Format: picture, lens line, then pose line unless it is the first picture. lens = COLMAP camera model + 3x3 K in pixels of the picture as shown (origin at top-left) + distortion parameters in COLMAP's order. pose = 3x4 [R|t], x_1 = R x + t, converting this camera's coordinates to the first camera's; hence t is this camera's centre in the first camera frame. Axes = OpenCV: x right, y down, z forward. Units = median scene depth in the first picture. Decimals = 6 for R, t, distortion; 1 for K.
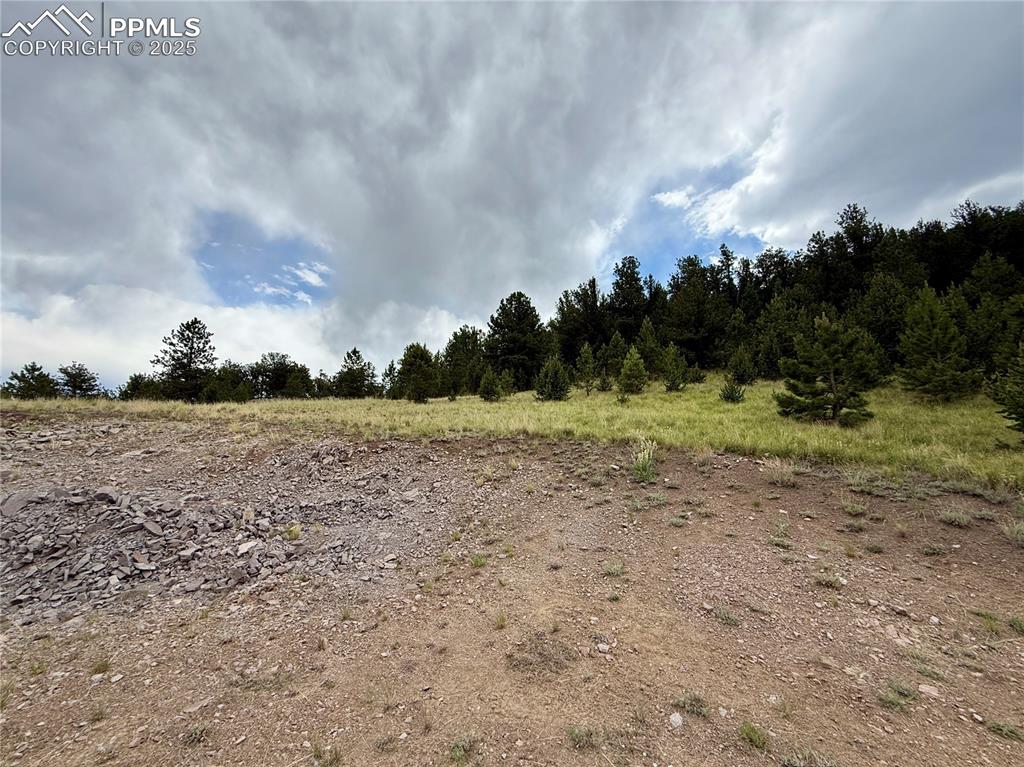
lens RADIAL K [[404.2, 0, 506.5], [0, 404.2, 385.2], [0, 0, 1]] dist [-0.000963, 0.000056]
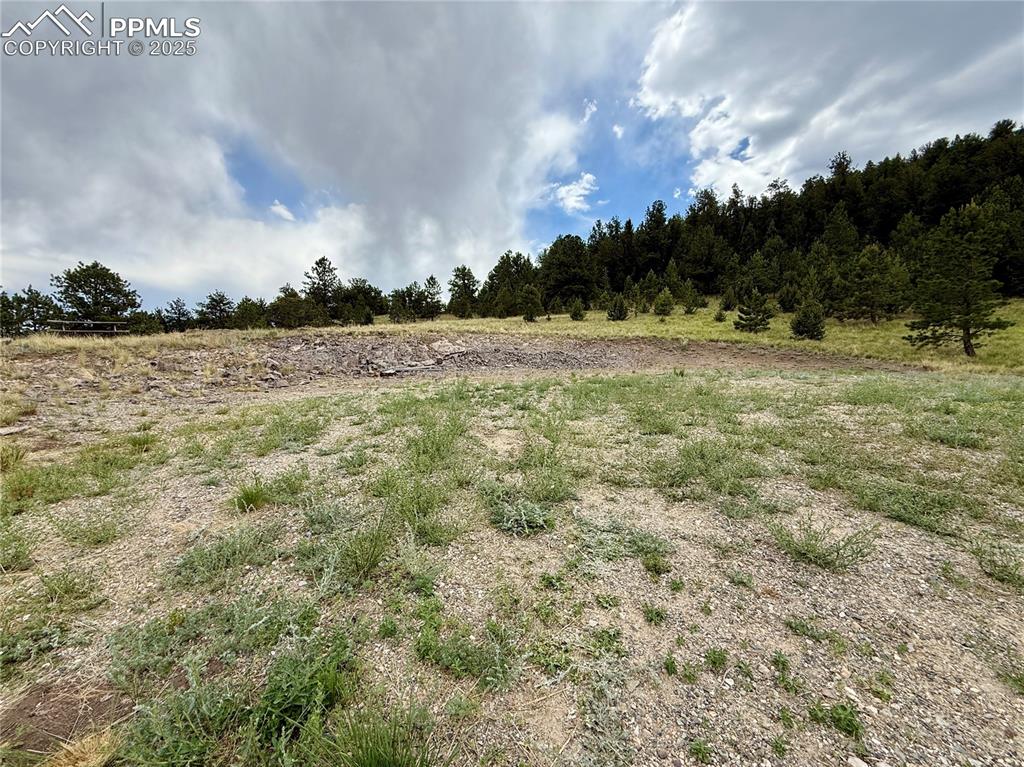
lens RADIAL K [[404.2, 0, 506.5], [0, 404.2, 385.2], [0, 0, 1]] dist [-0.000963, 0.000056]
pose [[0.999895, -0.013601, -0.005040, -0.249207], [0.014373, 0.975895, 0.217768, -0.051224], [0.001957, -0.217818, 0.975987, -0.519615]]
